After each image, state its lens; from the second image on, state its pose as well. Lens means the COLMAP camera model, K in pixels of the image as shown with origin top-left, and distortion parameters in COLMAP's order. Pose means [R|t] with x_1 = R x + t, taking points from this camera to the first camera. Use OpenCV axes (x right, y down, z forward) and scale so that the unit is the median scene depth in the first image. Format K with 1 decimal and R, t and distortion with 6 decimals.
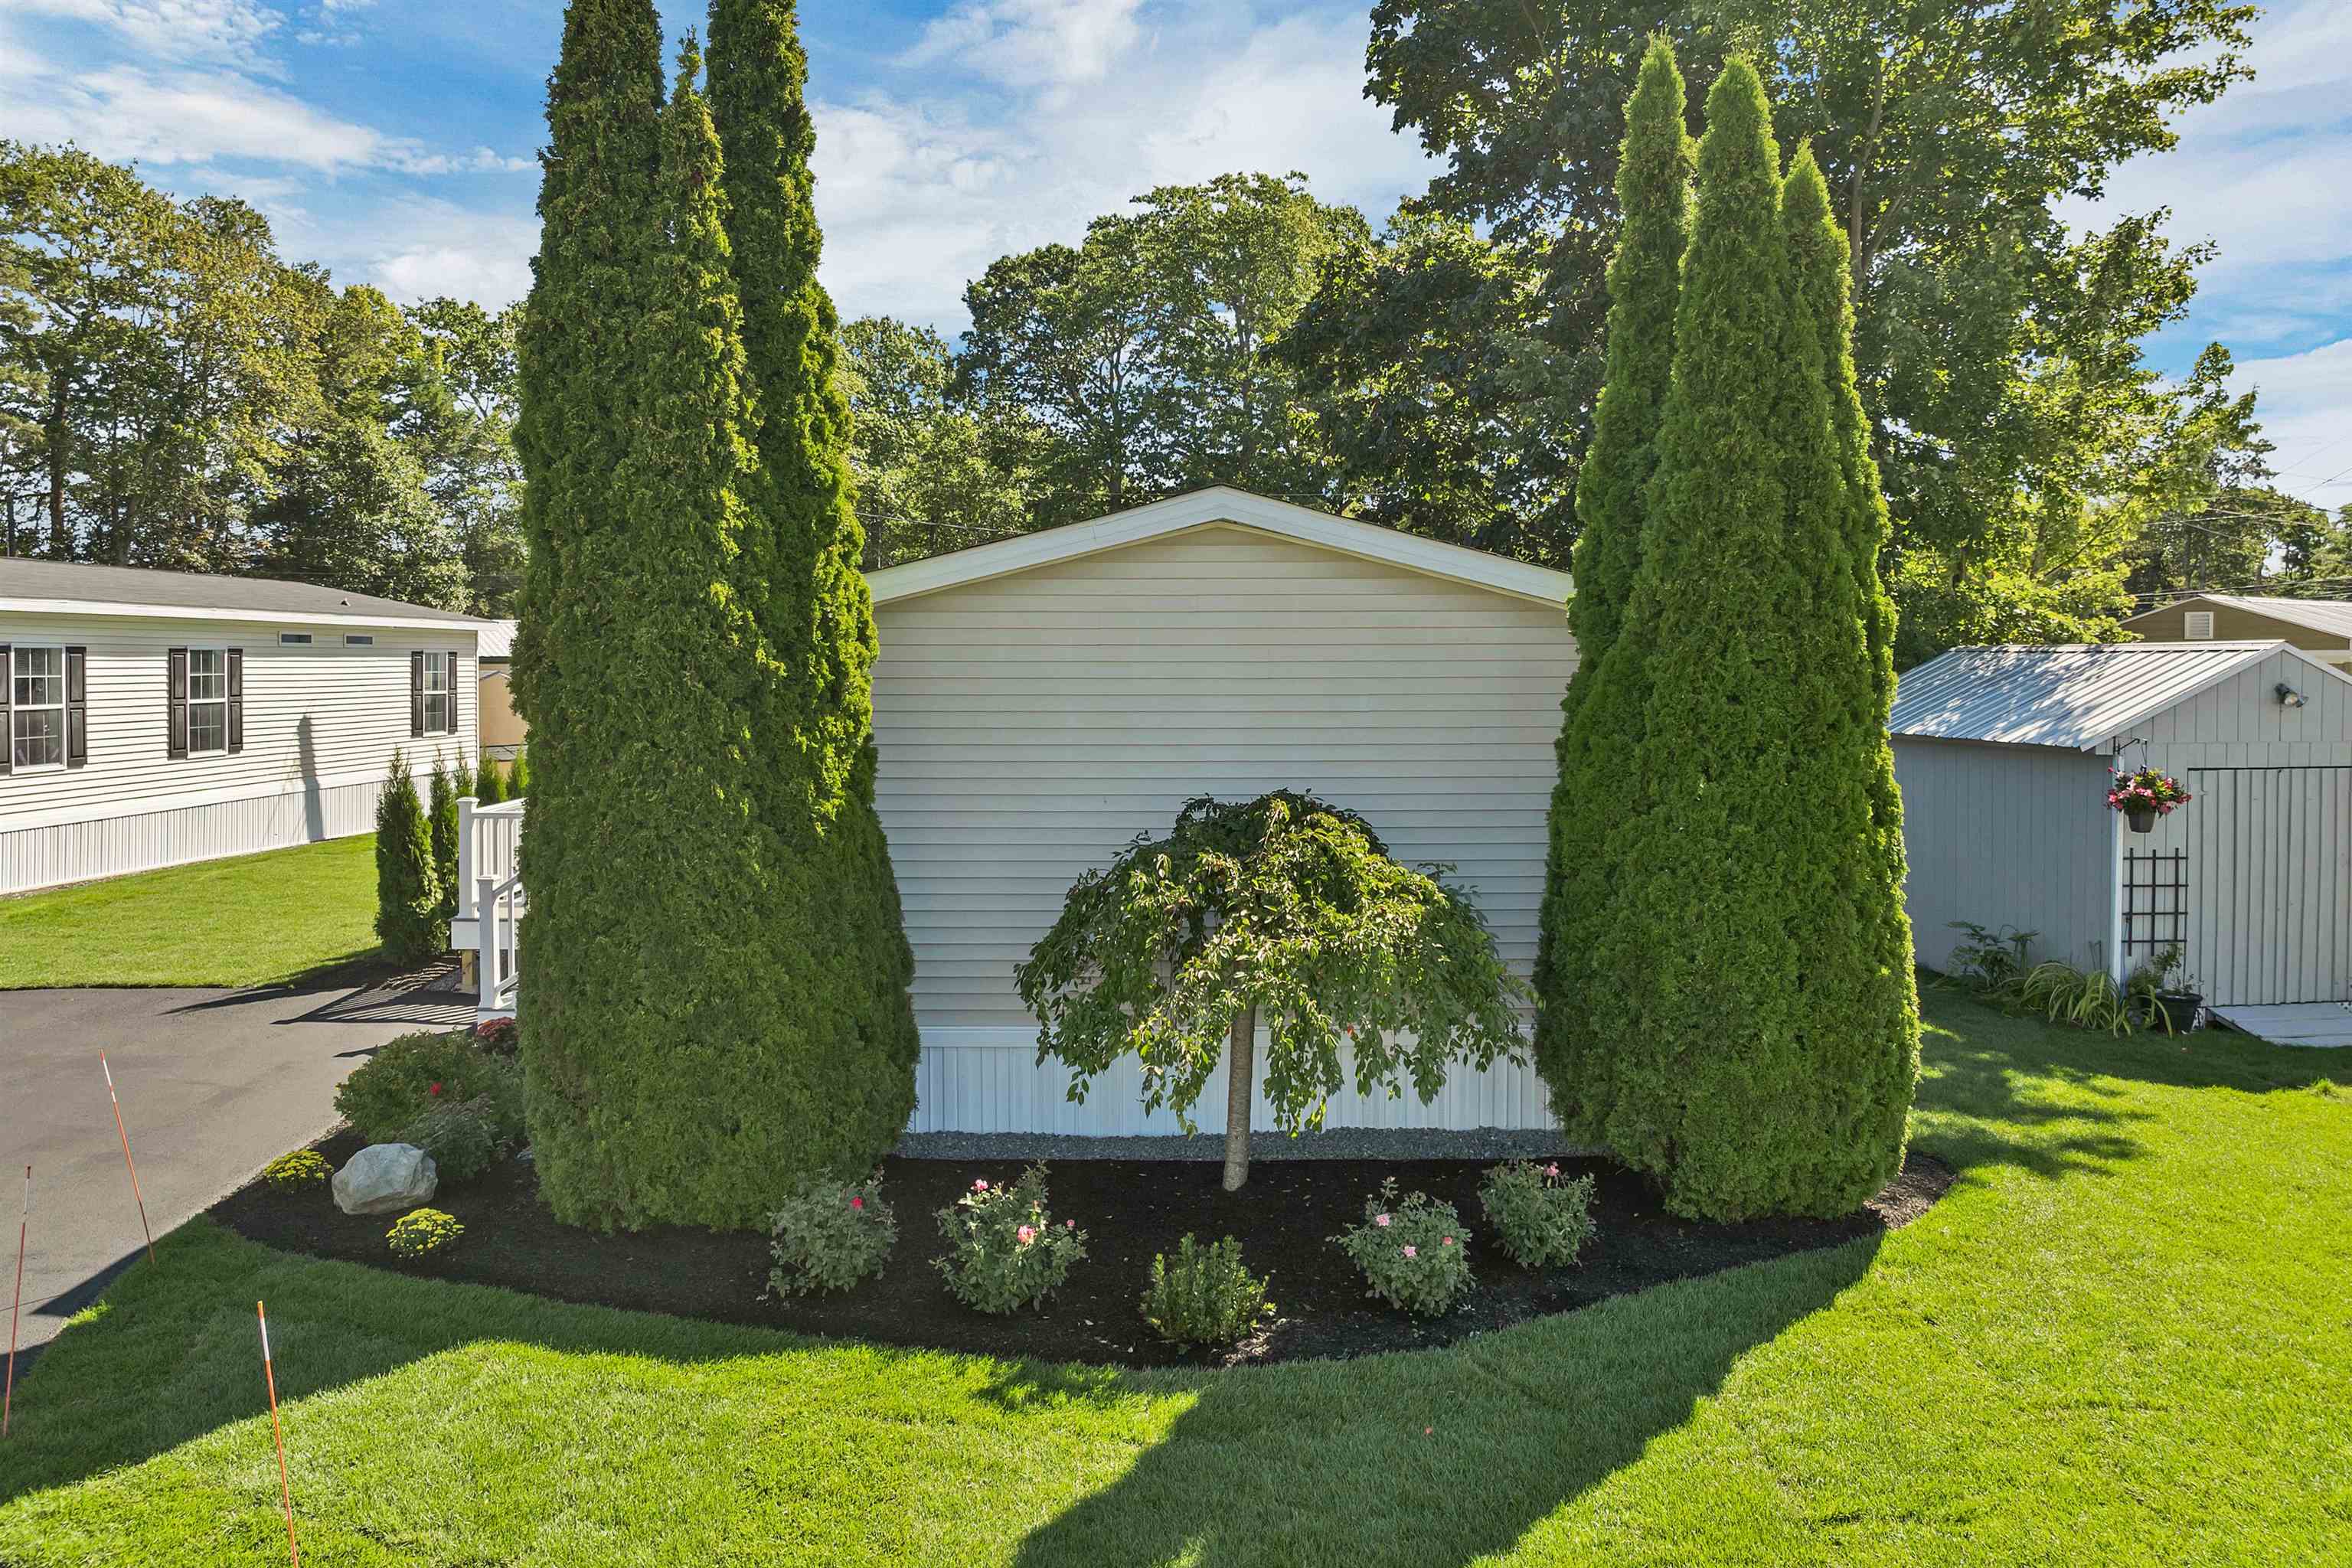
lens RADIAL K [[1731.6, 0, 1176.9], [0, 1731.6, 696.7], [0, 0, 1]] dist [-0.047166, -0.005262]
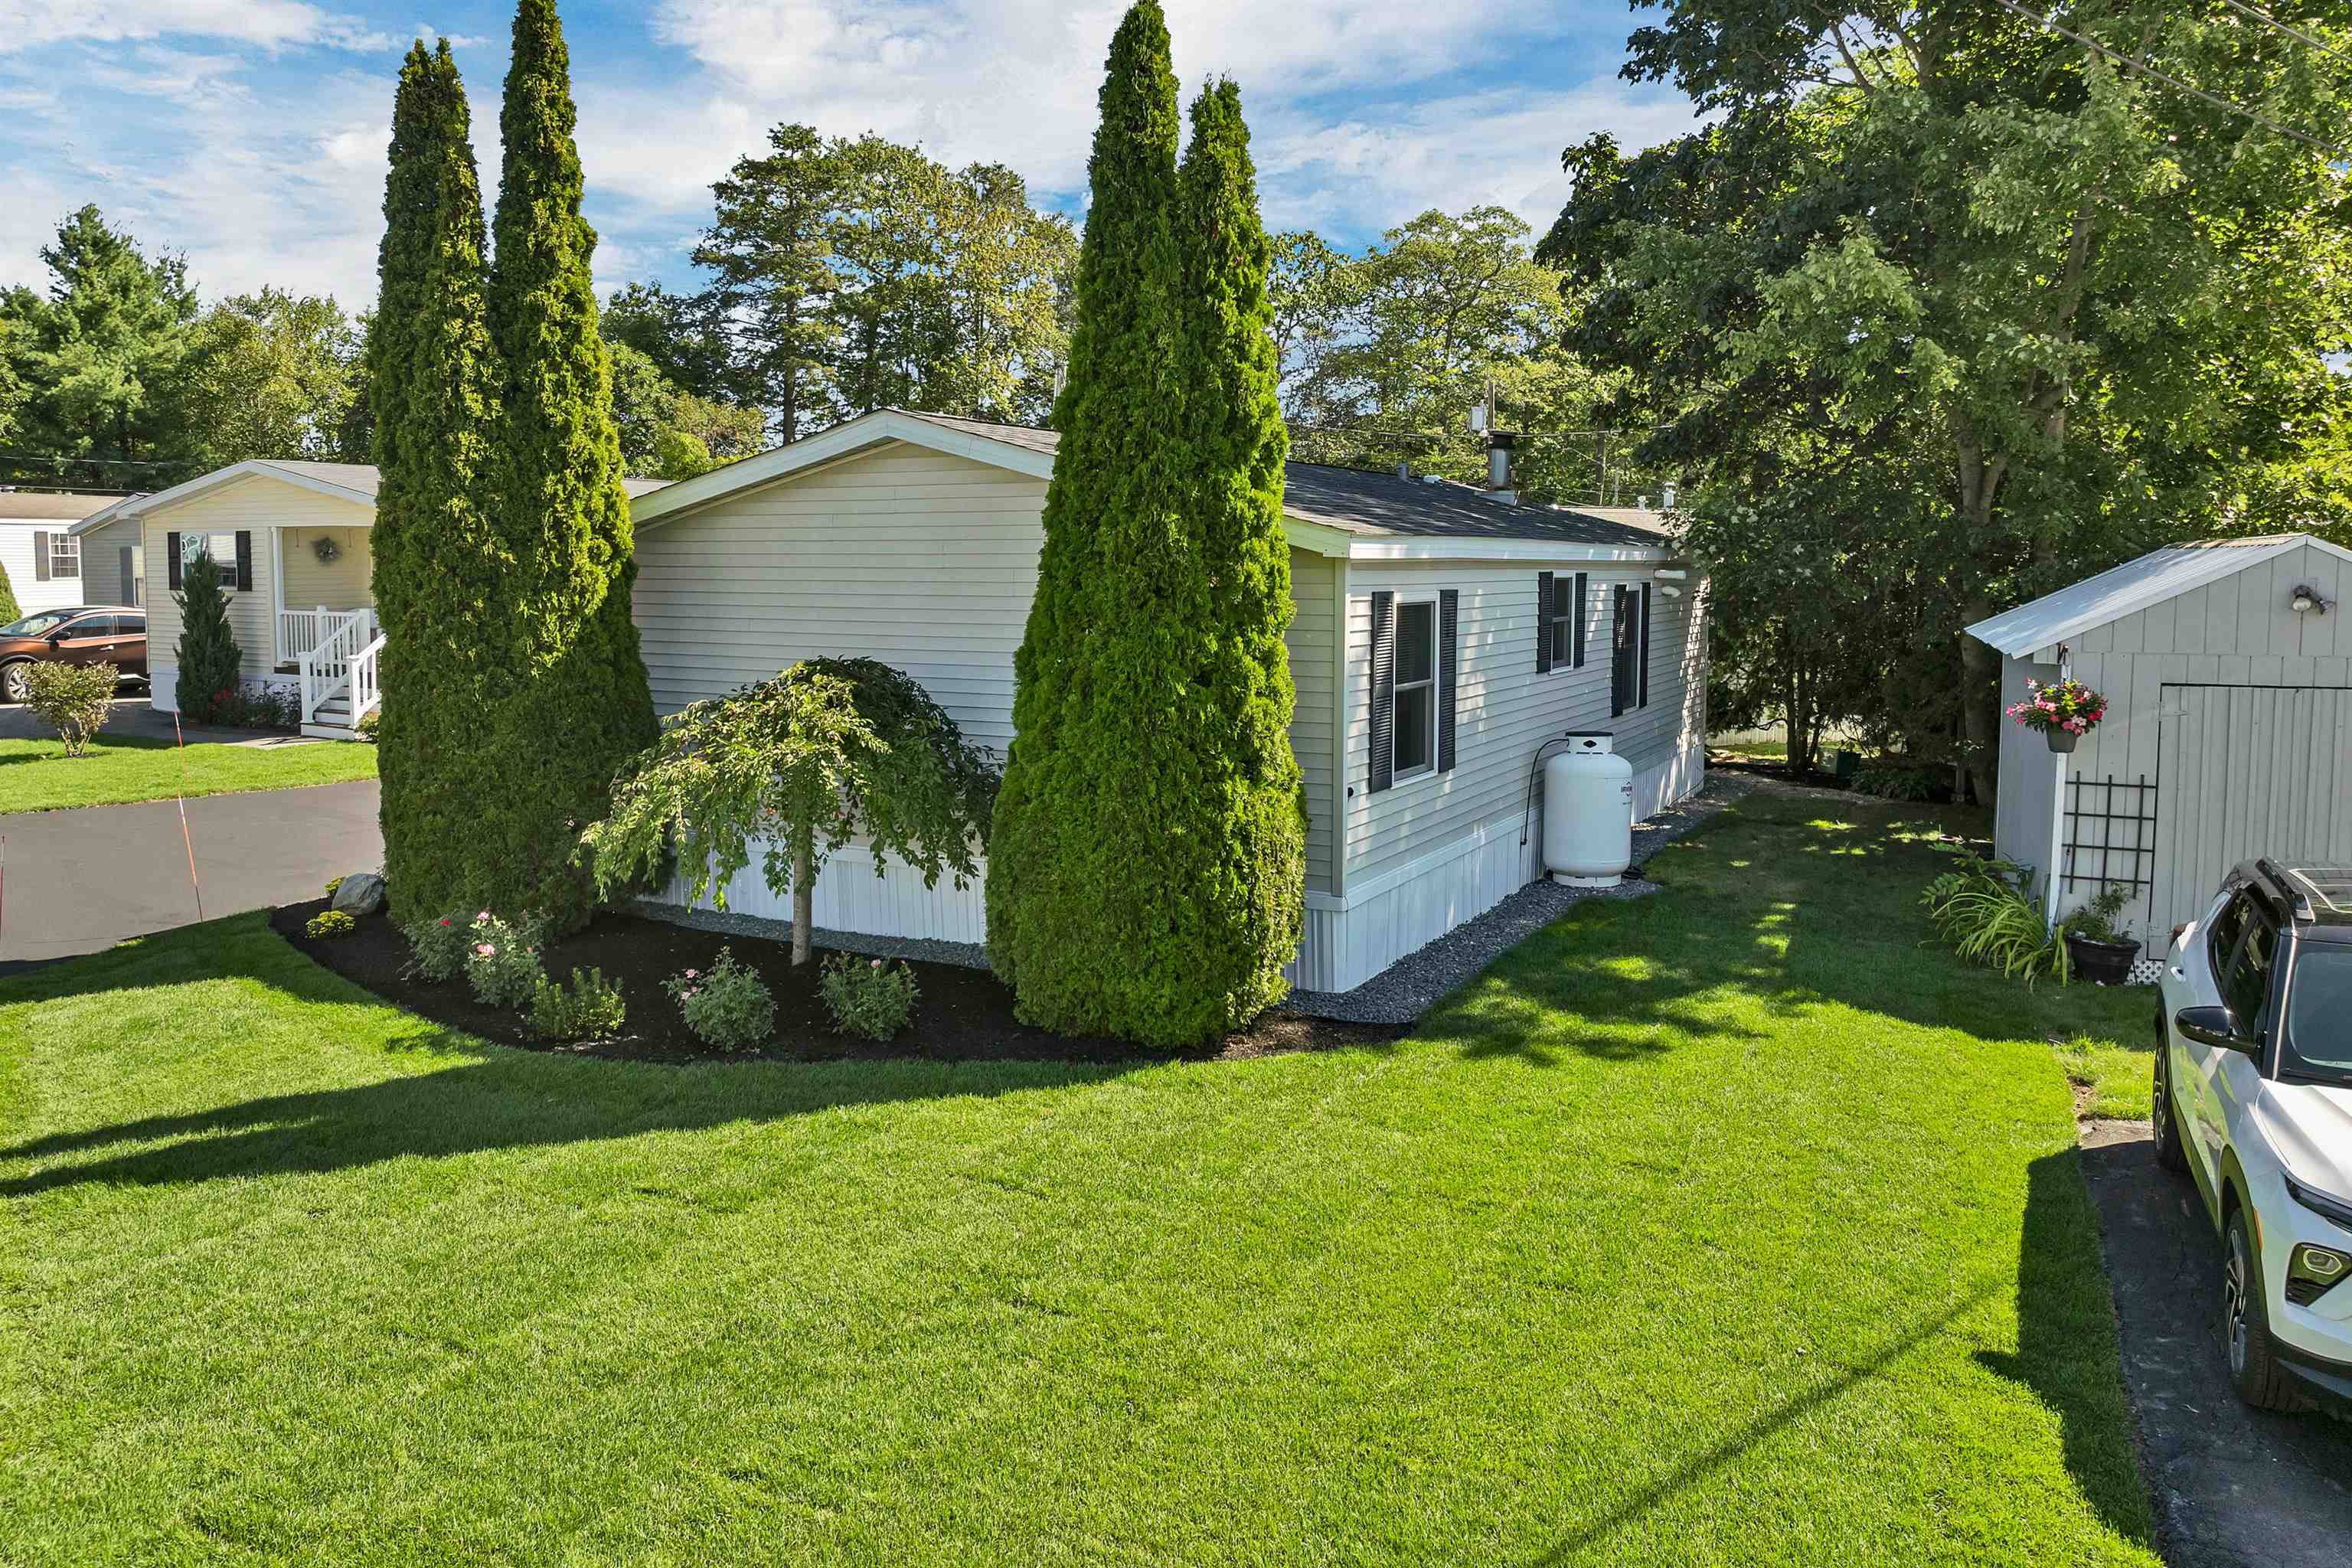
lens RADIAL K [[1723.2, 0, 1187.0], [0, 1723.2, 708.9], [0, 0, 1]] dist [-0.035684, -0.005292]
pose [[0.877510, 0.043056, -0.477622, 0.913408], [-0.011878, 0.997607, 0.068108, 0.004736], [0.479412, -0.054092, 0.875922, 0.028108]]
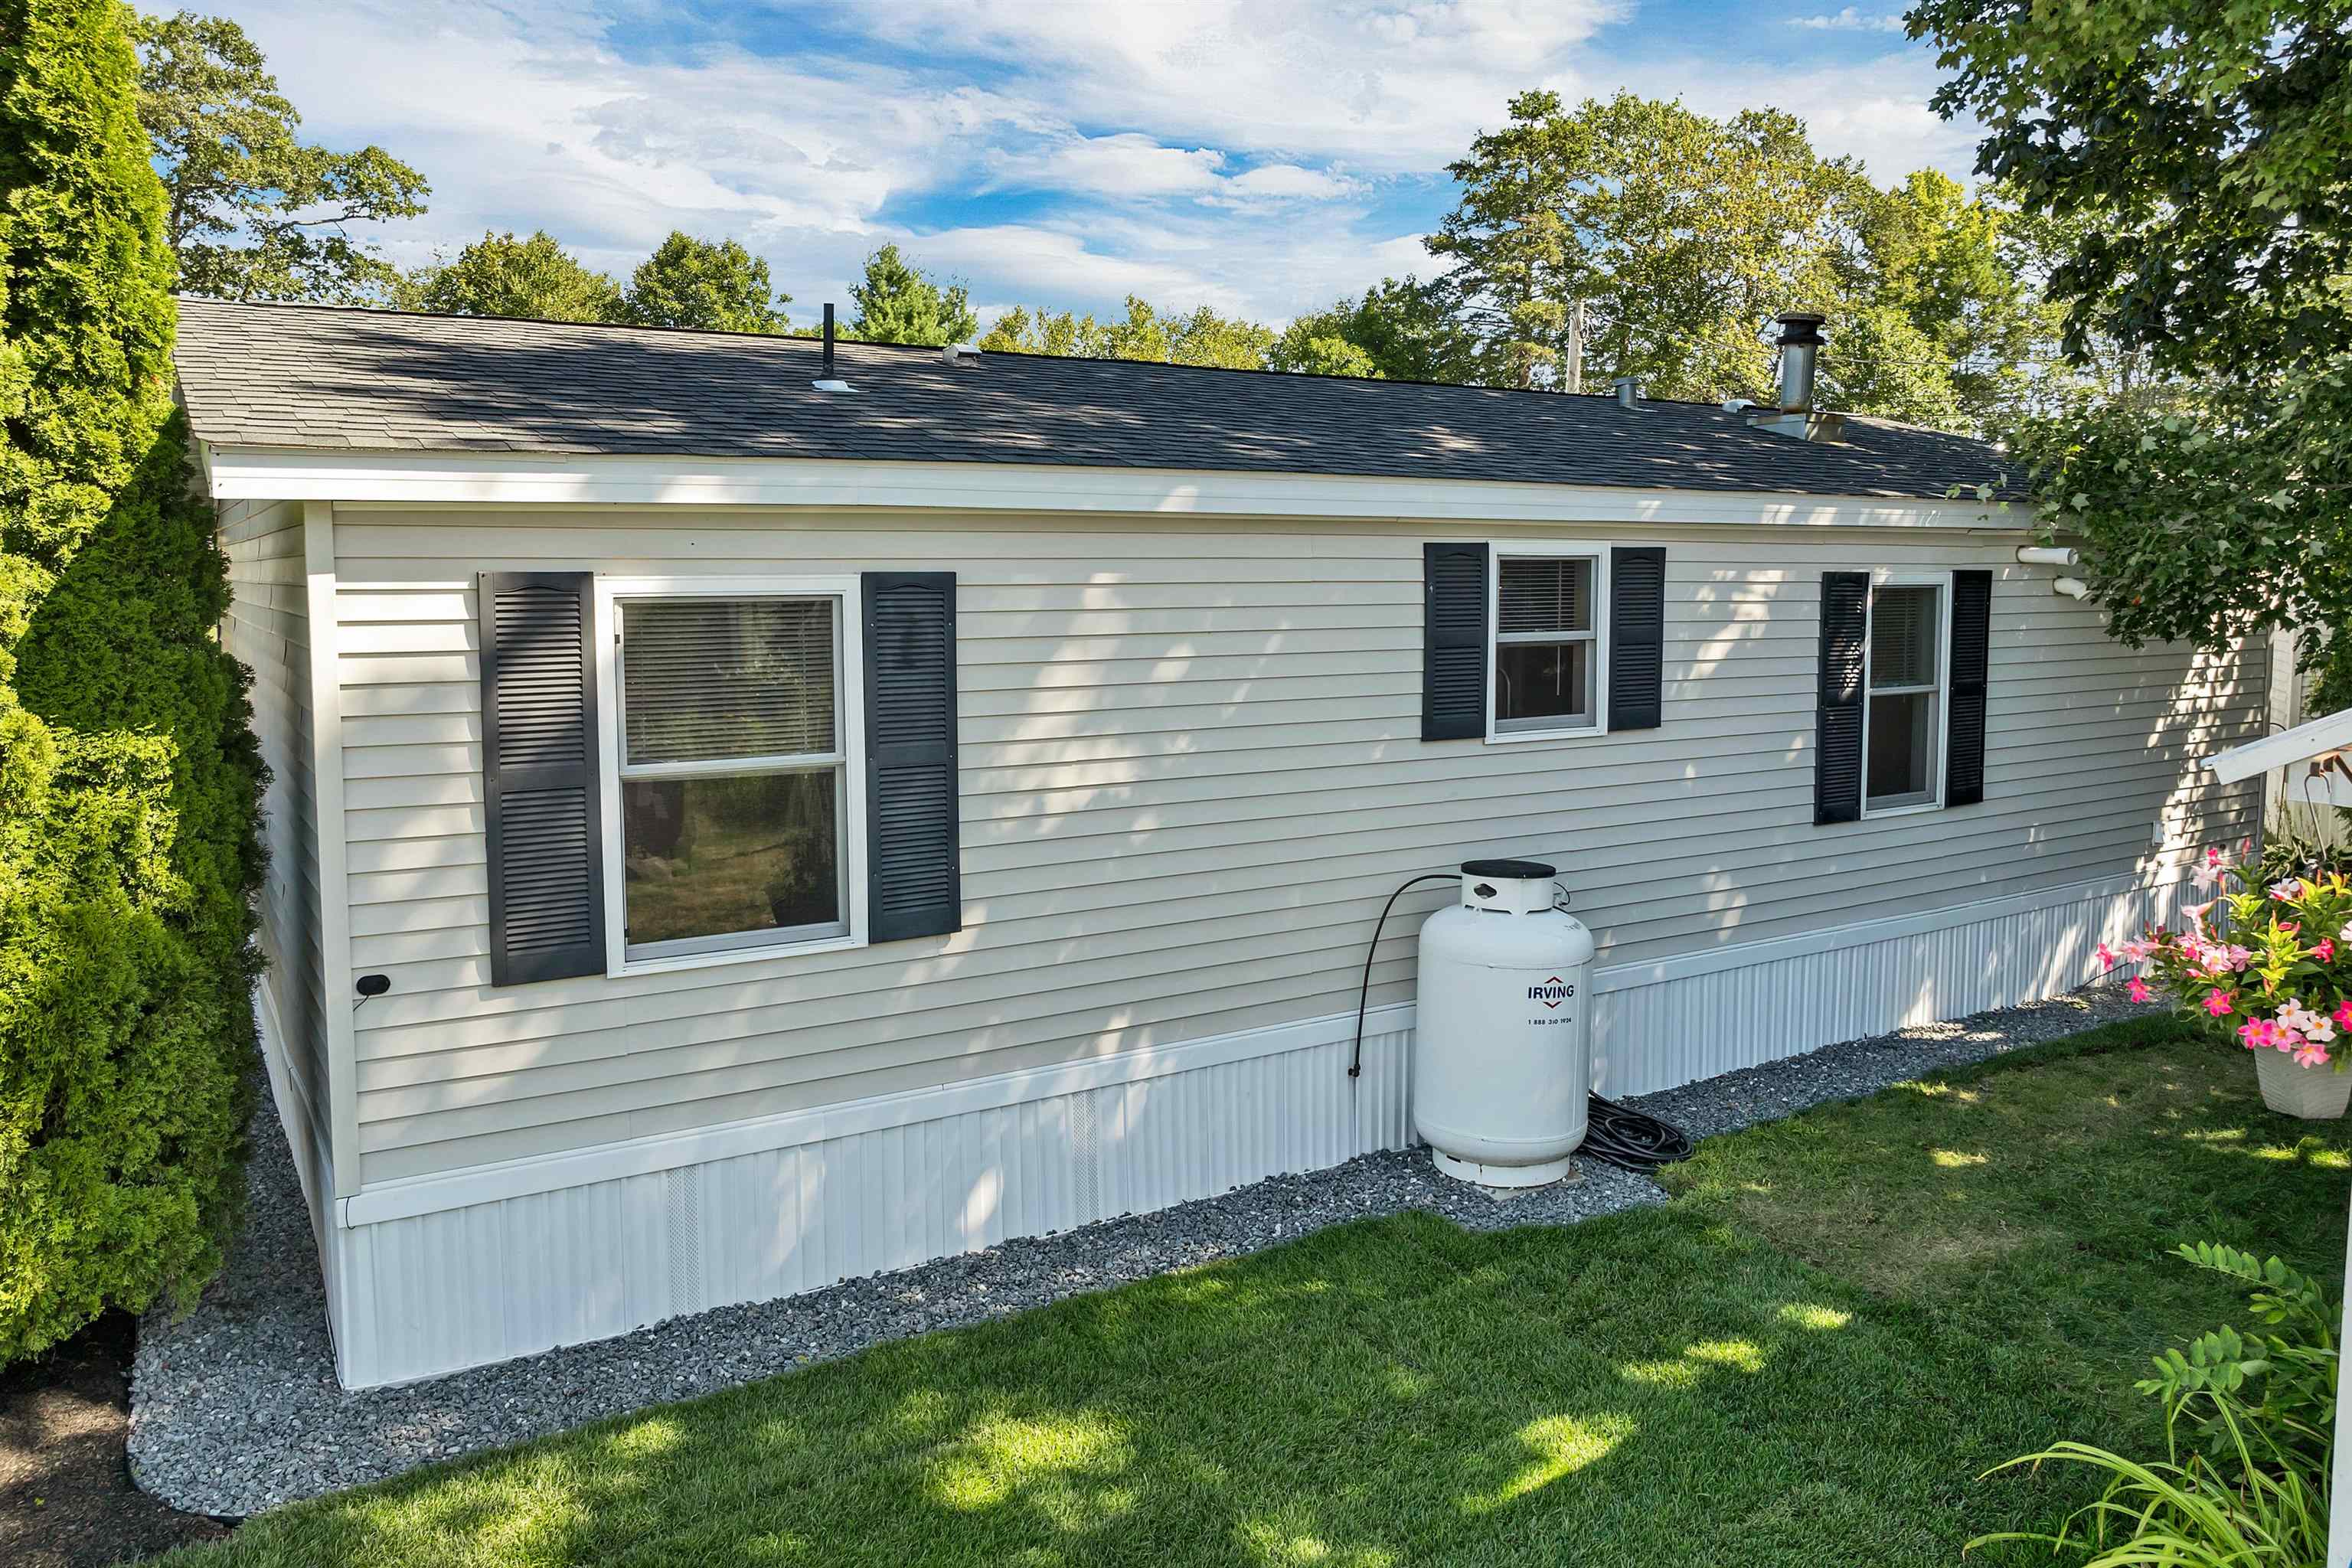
lens RADIAL K [[1723.2, 0, 1187.0], [0, 1723.2, 708.9], [0, 0, 1]] dist [-0.035684, -0.005292]
pose [[0.519880, 0.068756, -0.851468, 1.056432], [-0.014725, 0.997329, 0.071543, 0.004589], [0.854112, -0.024656, 0.519504, 0.977024]]
